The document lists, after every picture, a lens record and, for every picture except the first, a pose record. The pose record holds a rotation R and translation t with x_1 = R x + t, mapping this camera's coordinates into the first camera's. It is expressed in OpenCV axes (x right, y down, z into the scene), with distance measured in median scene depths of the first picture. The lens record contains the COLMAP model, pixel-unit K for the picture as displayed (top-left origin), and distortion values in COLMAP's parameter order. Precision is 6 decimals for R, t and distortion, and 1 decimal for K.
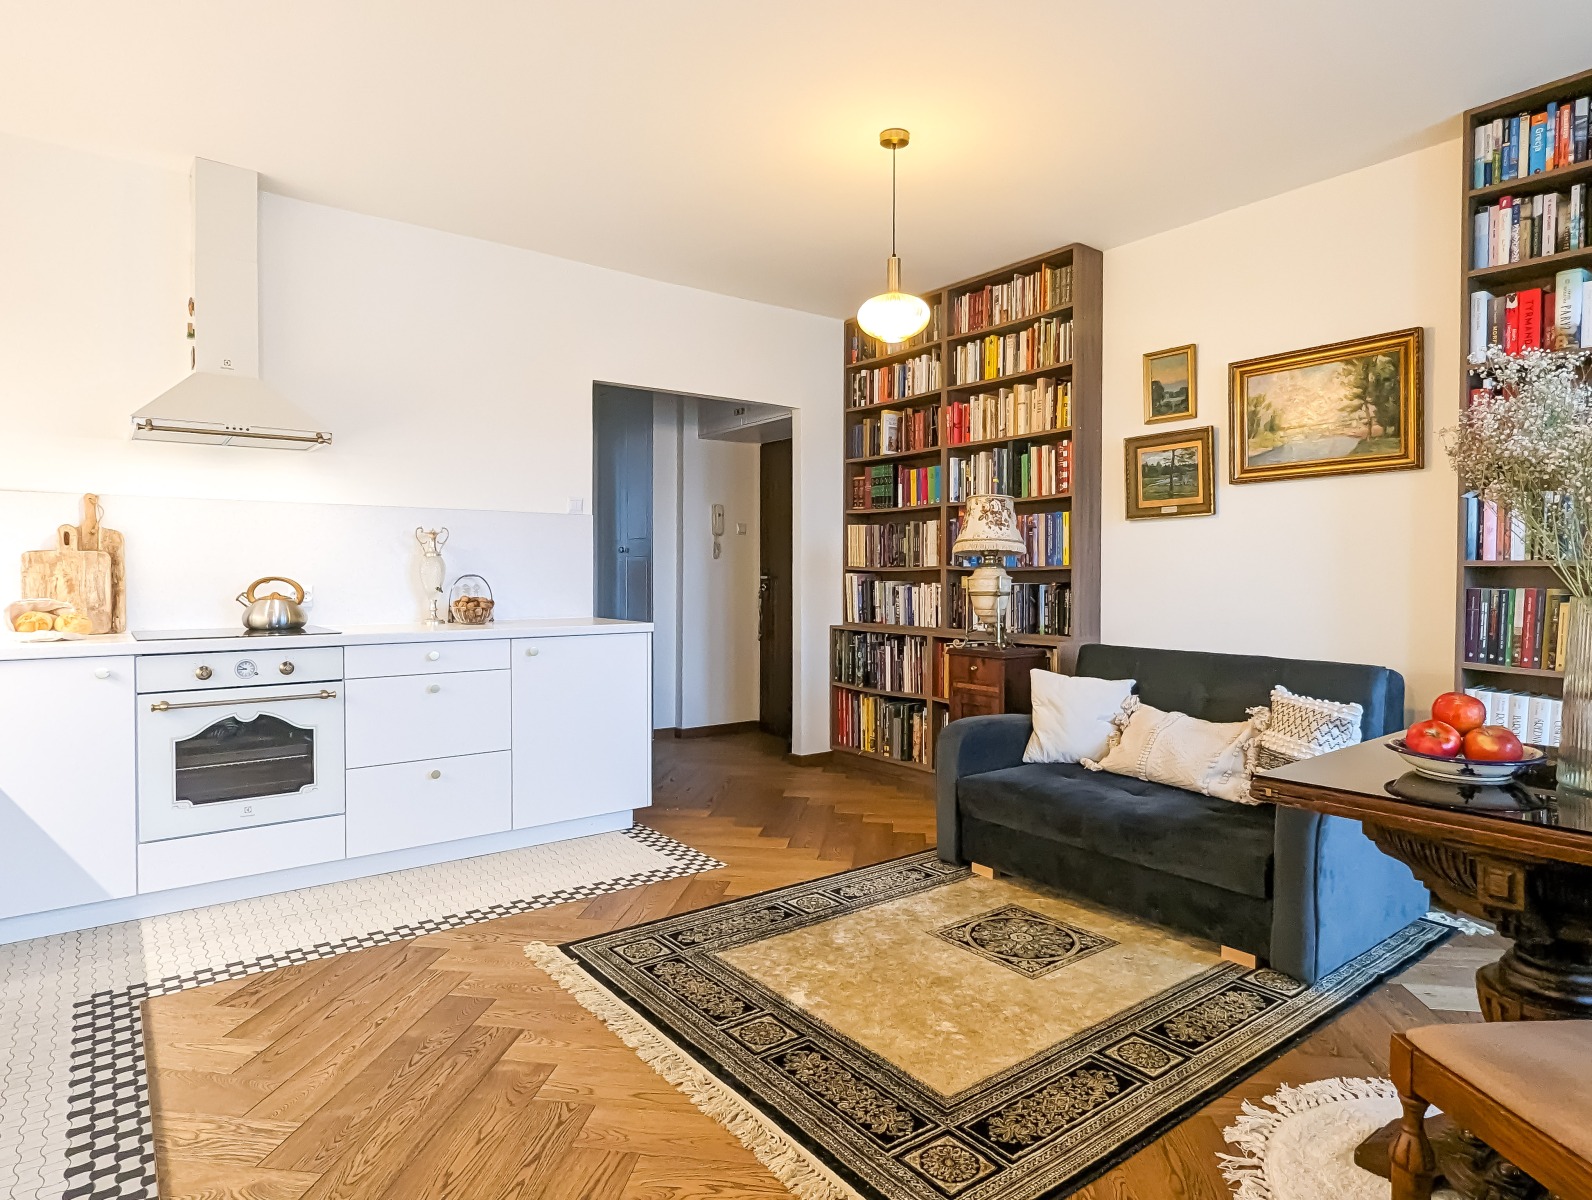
lens RADIAL K [[883.6, 0, 792.9], [0, 883.6, 587.5], [0, 0, 1]] dist [-0.003241, -0.001493]
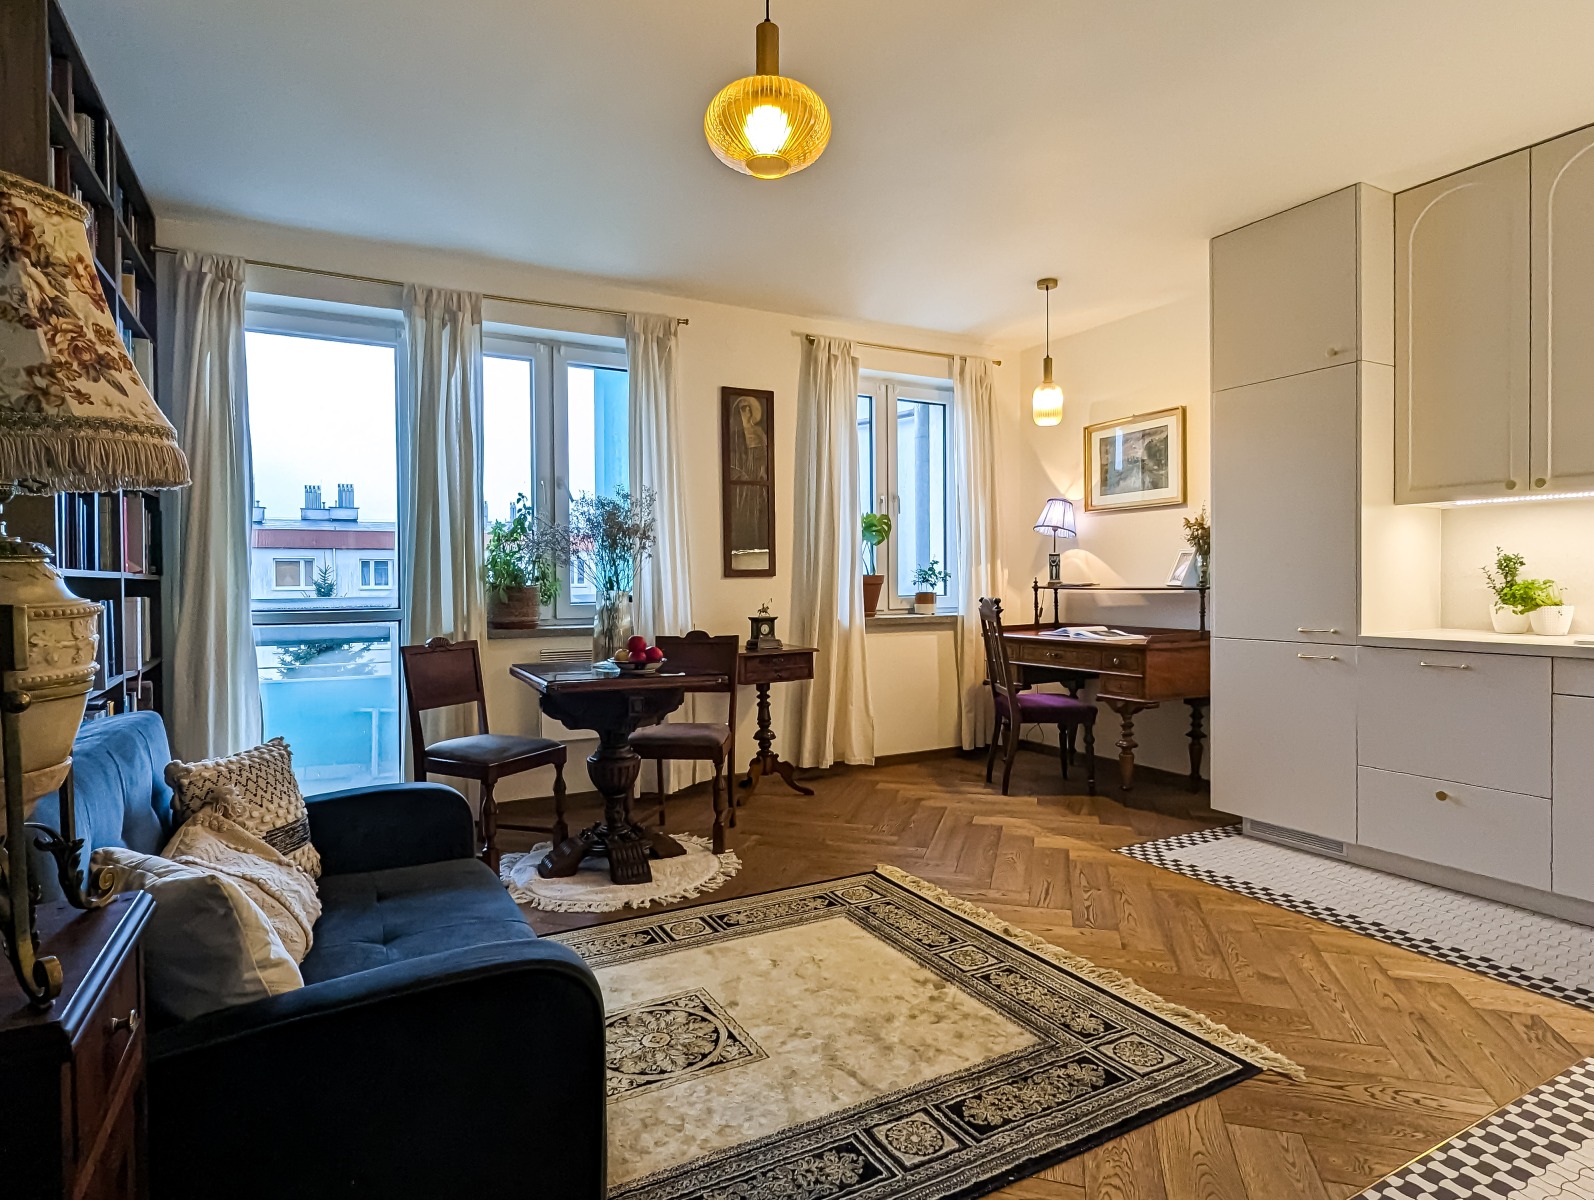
lens RADIAL K [[884.7, 0, 793.9], [0, 884.7, 587.5], [0, 0, 1]] dist [-0.003241, -0.001493]
pose [[-0.987551, 0.004223, 0.157241, 0.005685], [0.007961, 0.999700, 0.023155, -0.019819], [-0.157096, 0.024119, -0.987289, 1.256460]]
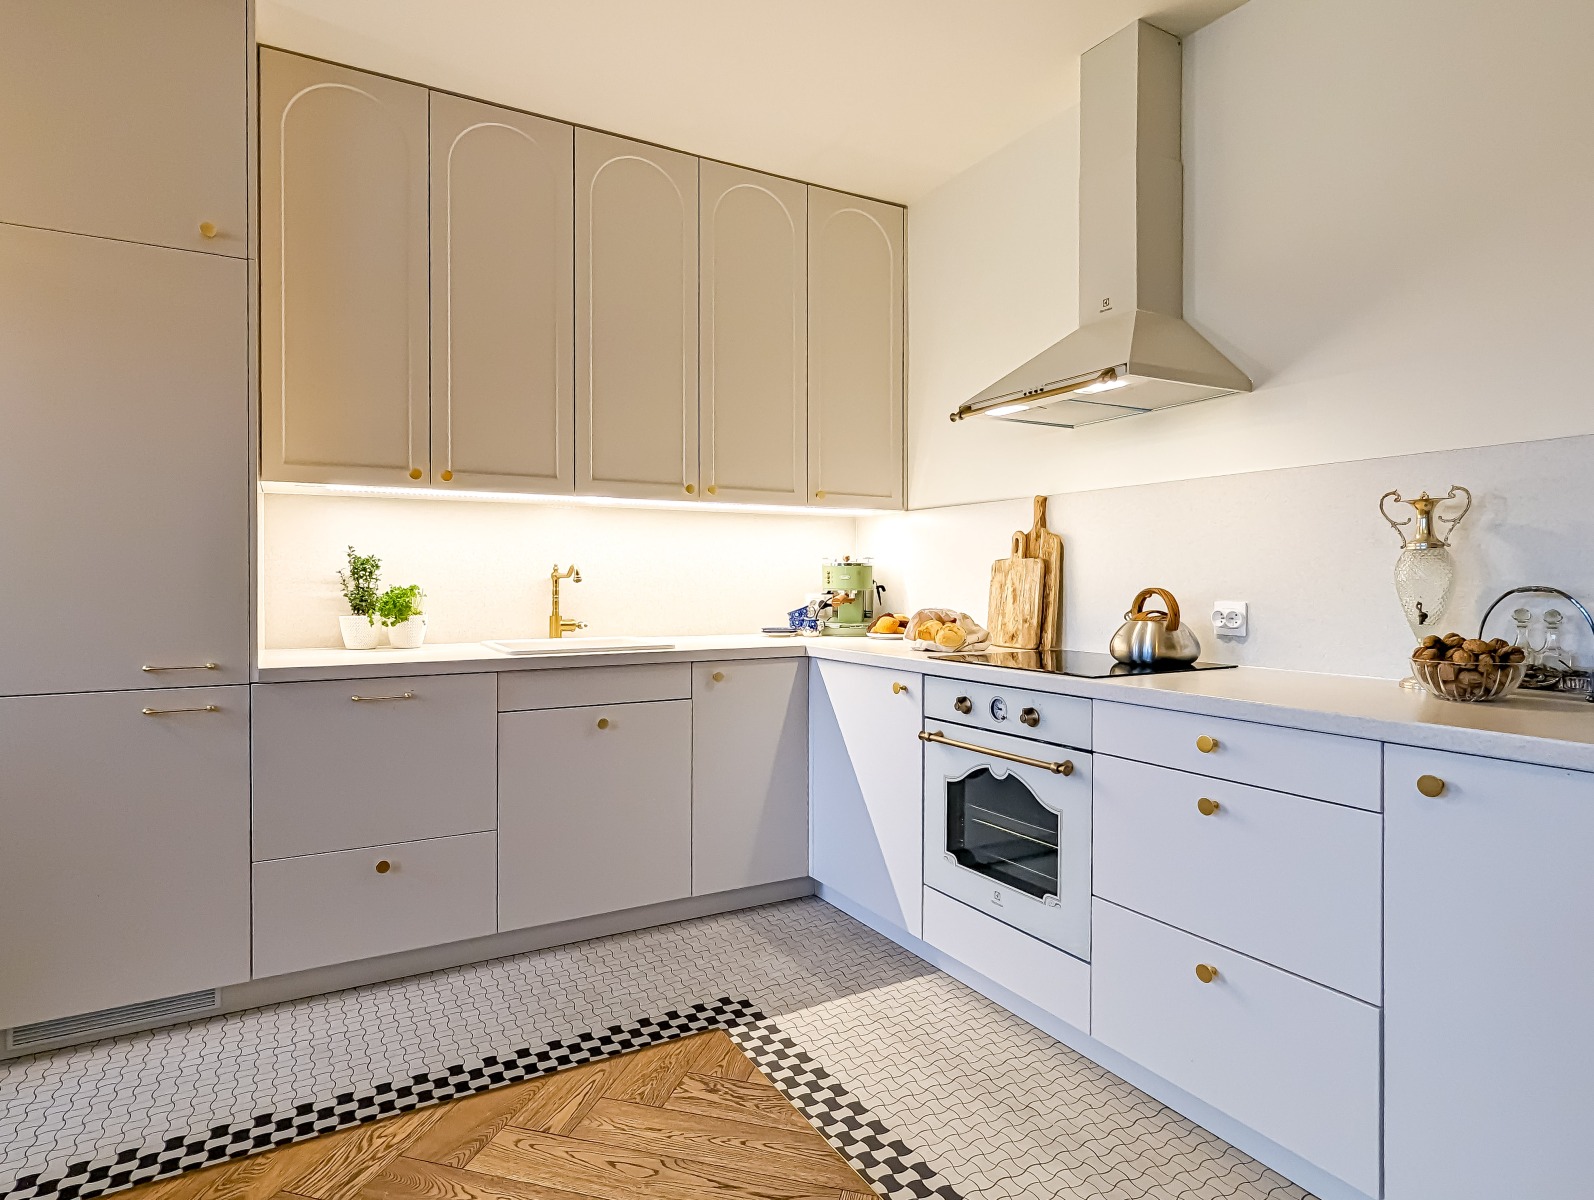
lens RADIAL K [[884.7, 0, 793.9], [0, 884.7, 587.5], [0, 0, 1]] dist [-0.003241, -0.001493]
pose [[-0.146233, 0.007387, -0.989223, 0.123207], [-0.016366, 0.999817, 0.009886, -0.013230], [0.989115, 0.017635, -0.146086, 0.730665]]
